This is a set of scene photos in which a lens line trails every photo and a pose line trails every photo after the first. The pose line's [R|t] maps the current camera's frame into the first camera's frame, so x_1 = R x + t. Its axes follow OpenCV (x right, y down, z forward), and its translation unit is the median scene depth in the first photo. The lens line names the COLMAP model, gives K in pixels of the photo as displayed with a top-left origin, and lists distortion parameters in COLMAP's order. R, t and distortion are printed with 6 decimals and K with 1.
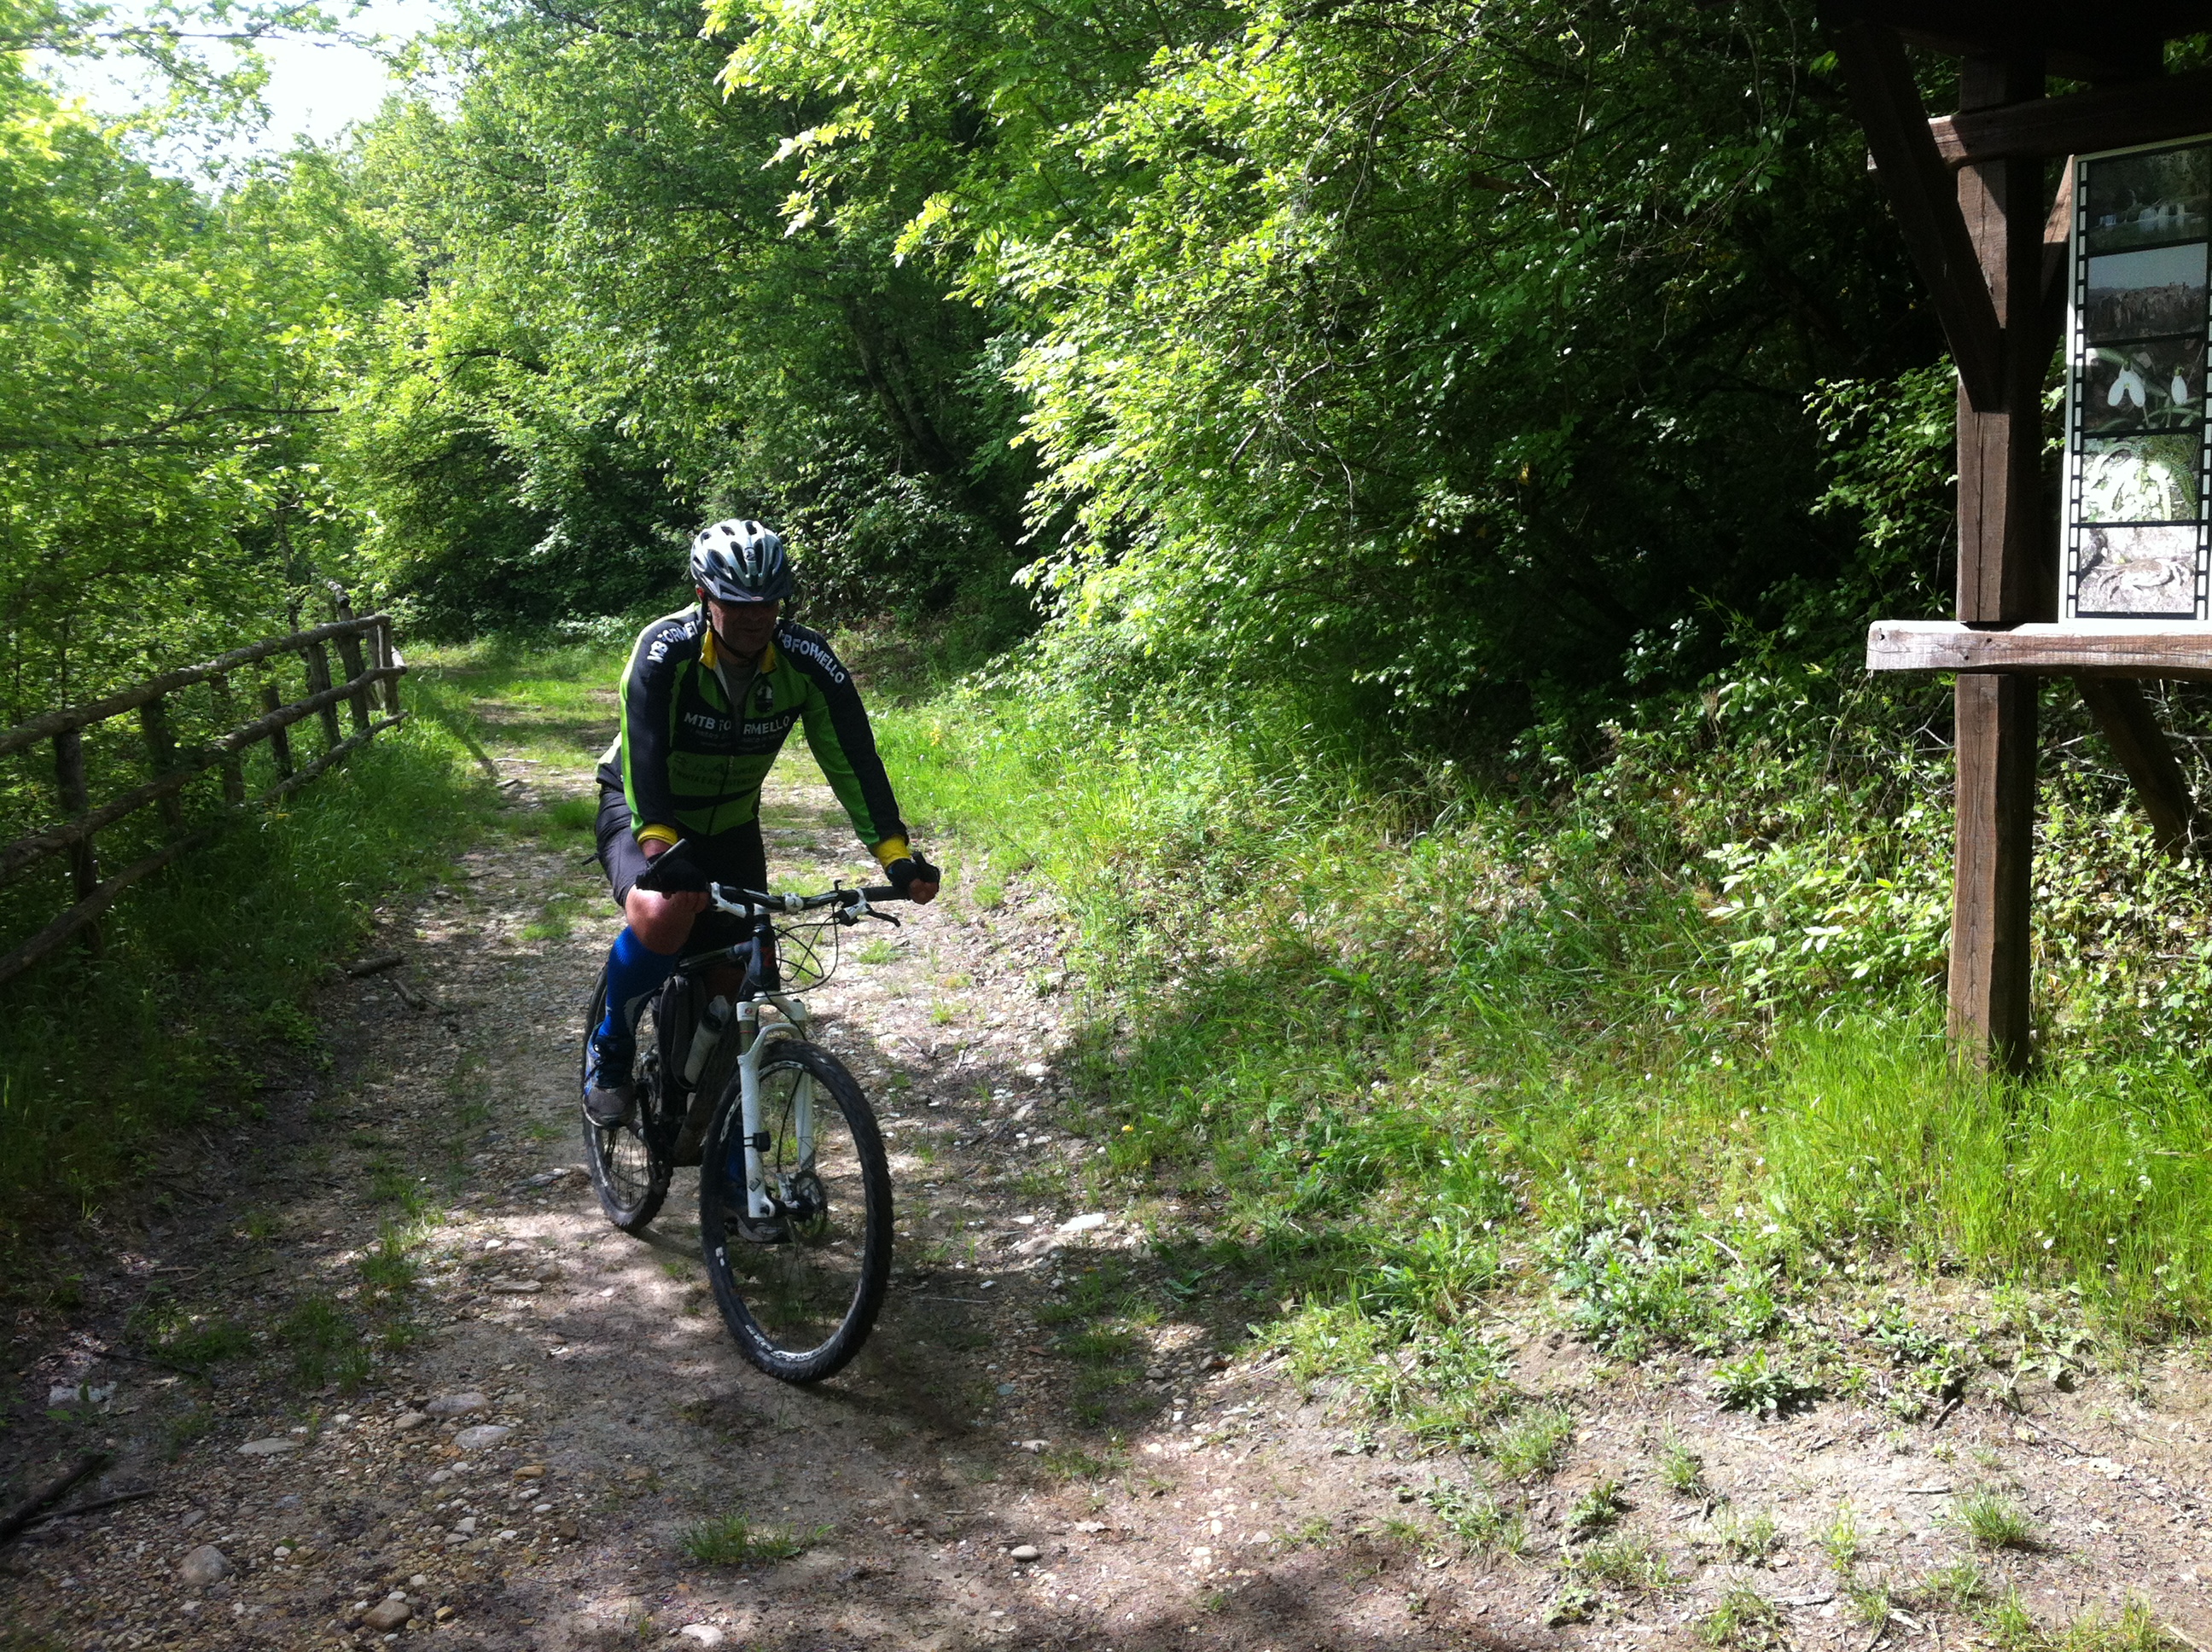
lens RADIAL K [[2255.5, 0, 1077.4], [0, 2255.5, 792.9], [0, 0, 1]] dist [0.091832, -0.330176]
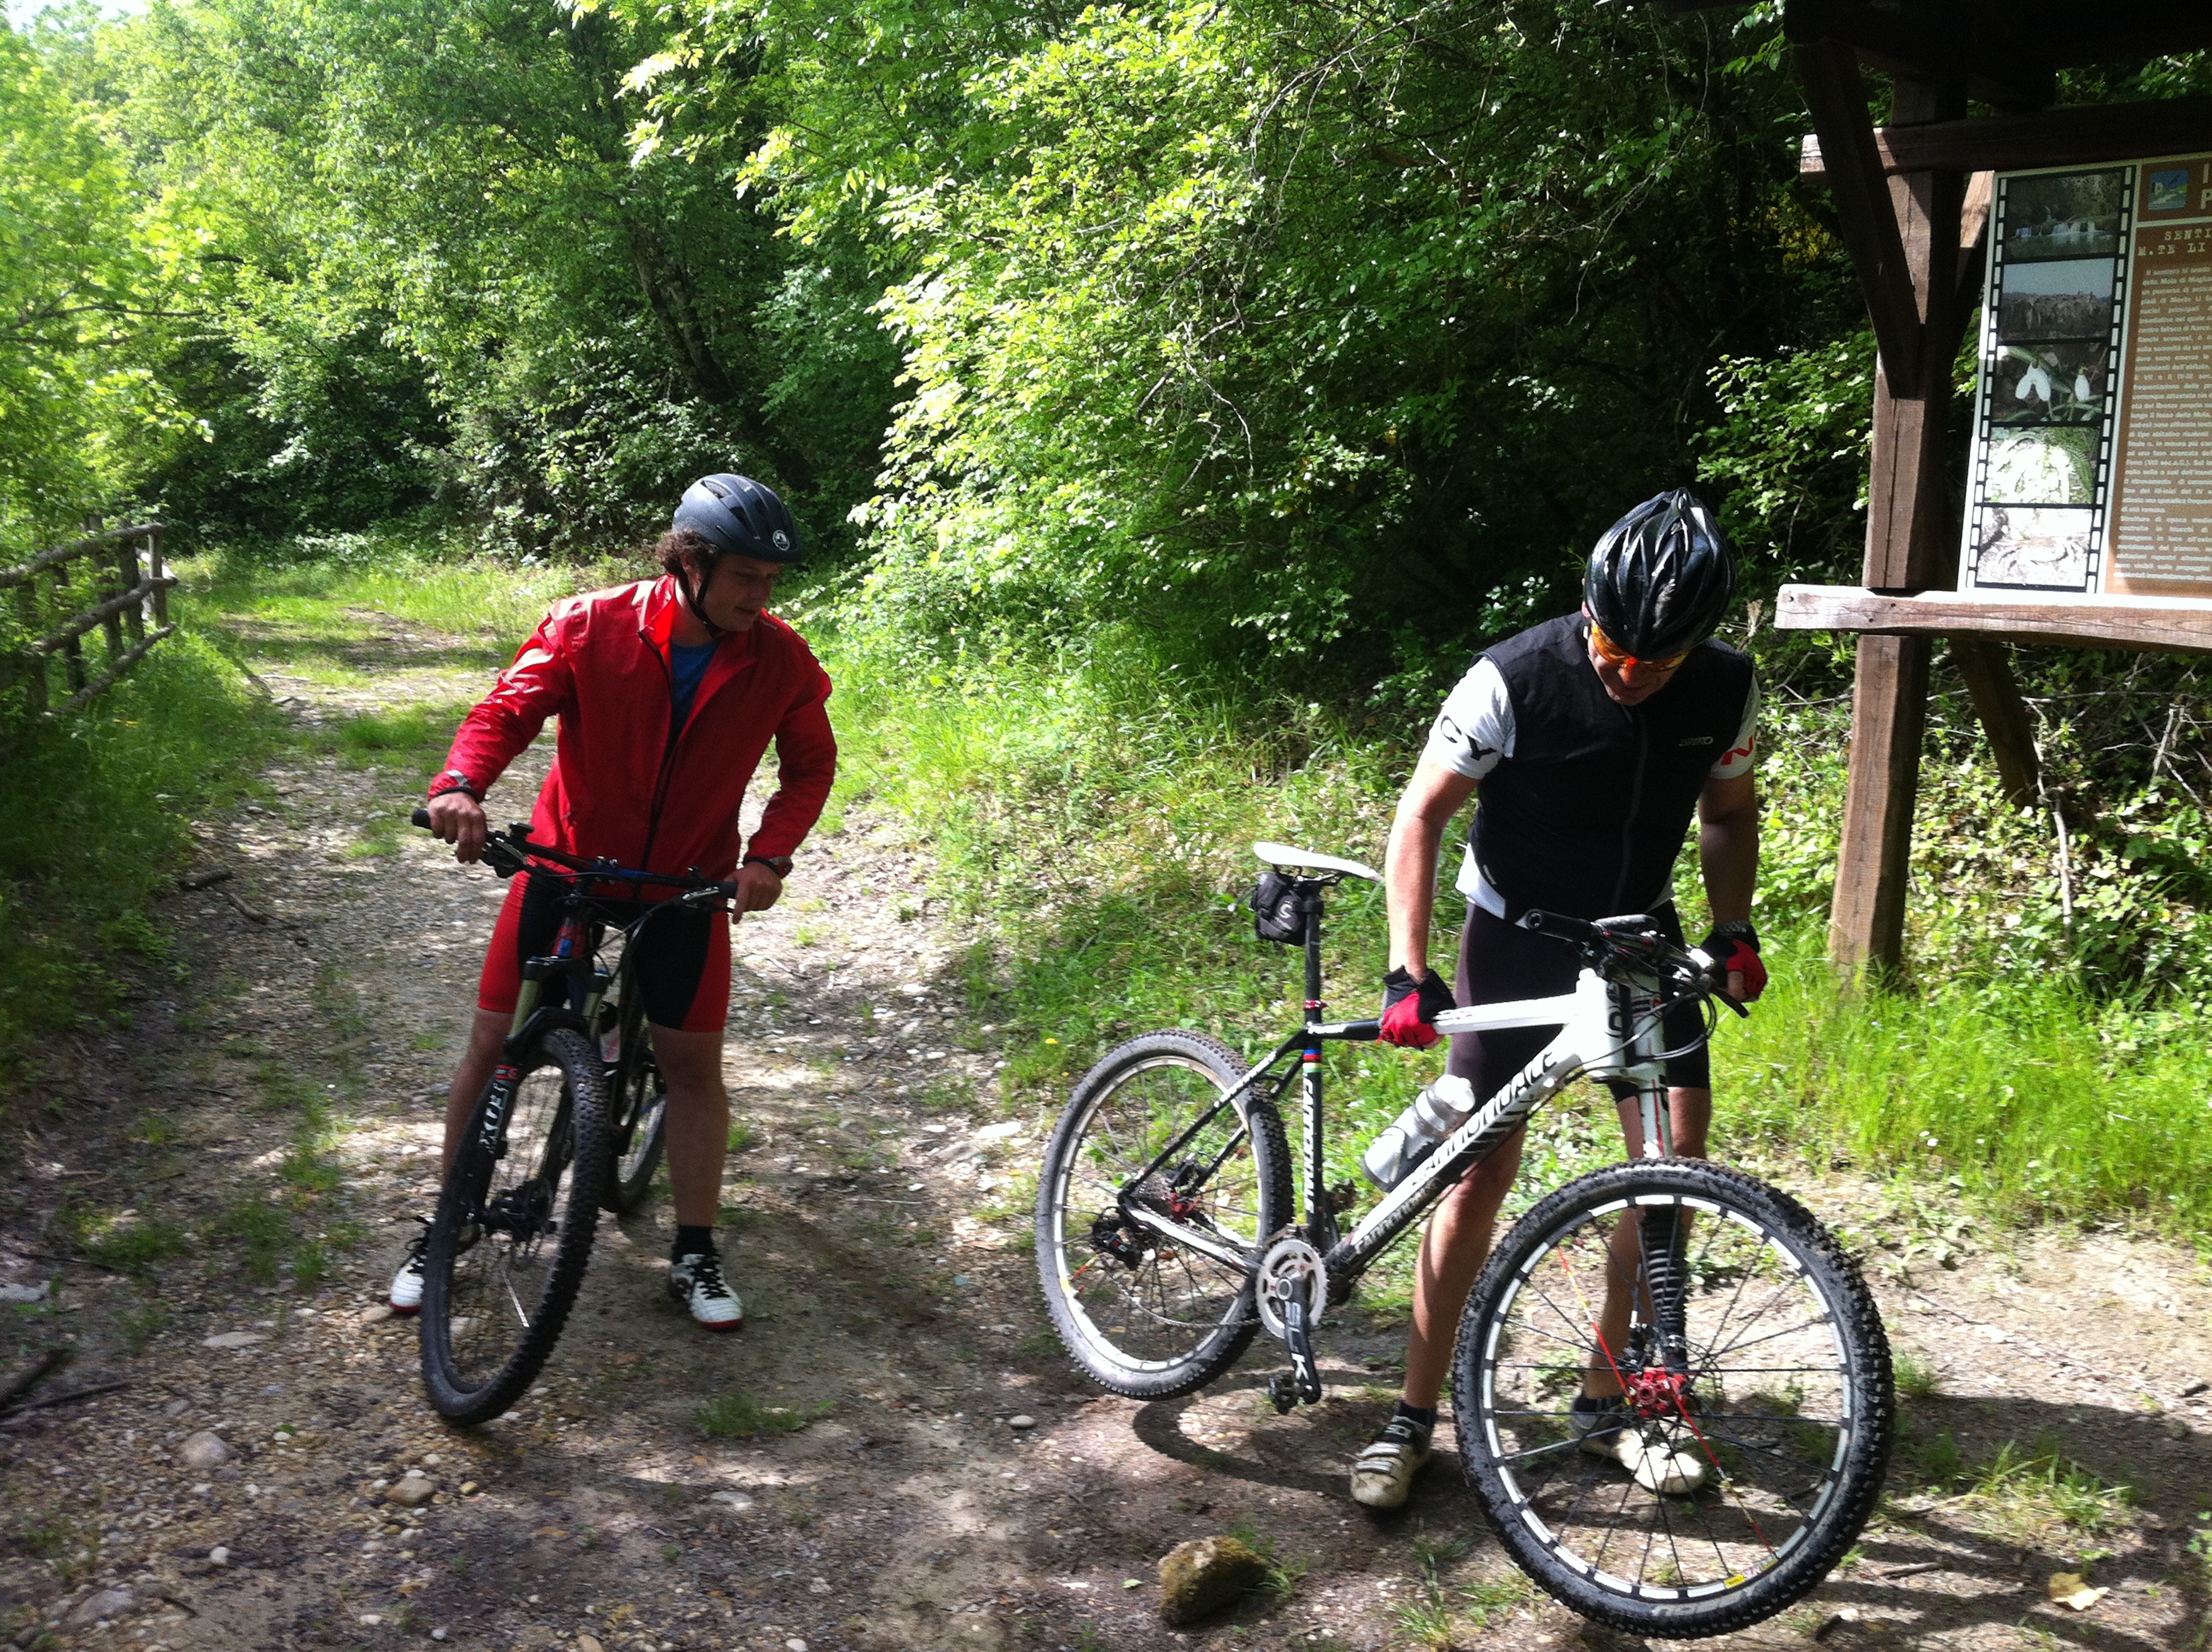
lens RADIAL K [[2237.2, 0, 1106.0], [0, 2237.2, 826.0], [0, 0, 1]] dist [0.095626, -0.361802]
pose [[0.990420, 0.022953, 0.136165, -0.113846], [-0.028434, 0.998856, 0.038442, 0.008435], [-0.135126, -0.041945, 0.989940, -0.041838]]
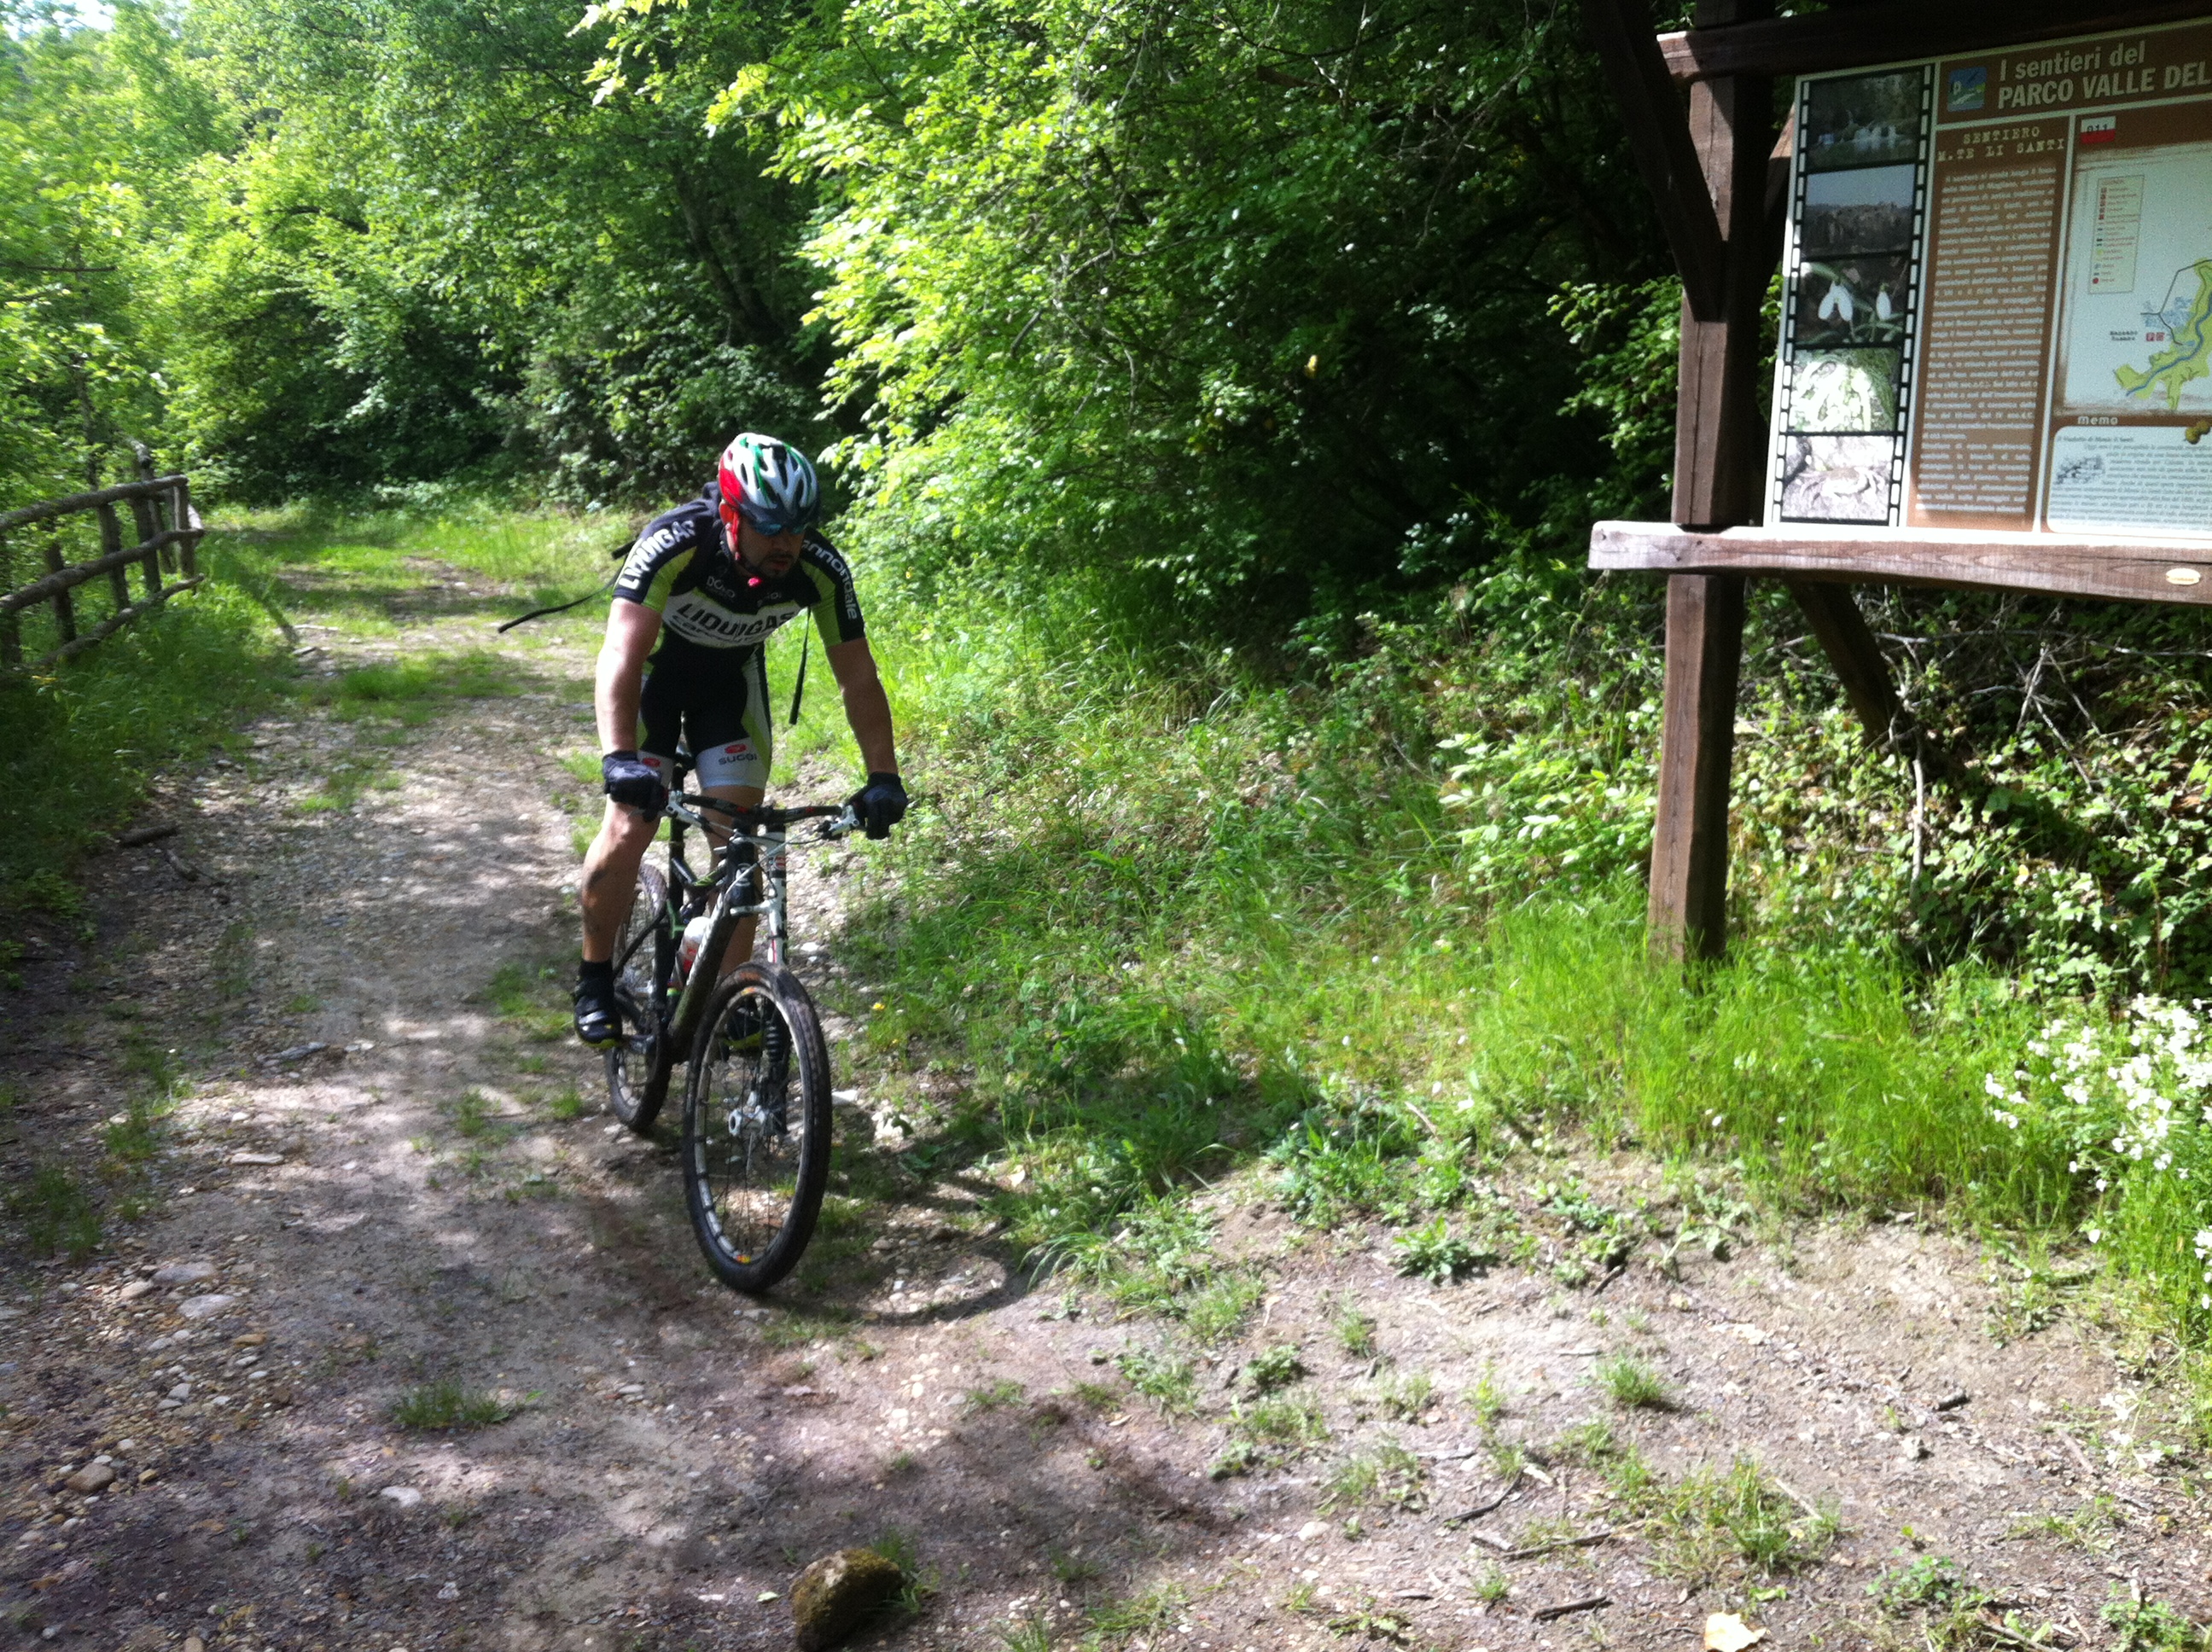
lens RADIAL K [[2271.4, 0, 1151.5], [0, 2271.4, 751.8], [0, 0, 1]] dist [0.032659, -0.131506]
pose [[0.997233, 0.015648, 0.072678, 0.073374], [-0.018204, 0.999234, 0.034636, -0.003155], [-0.072081, -0.035863, 0.996754, -0.023183]]
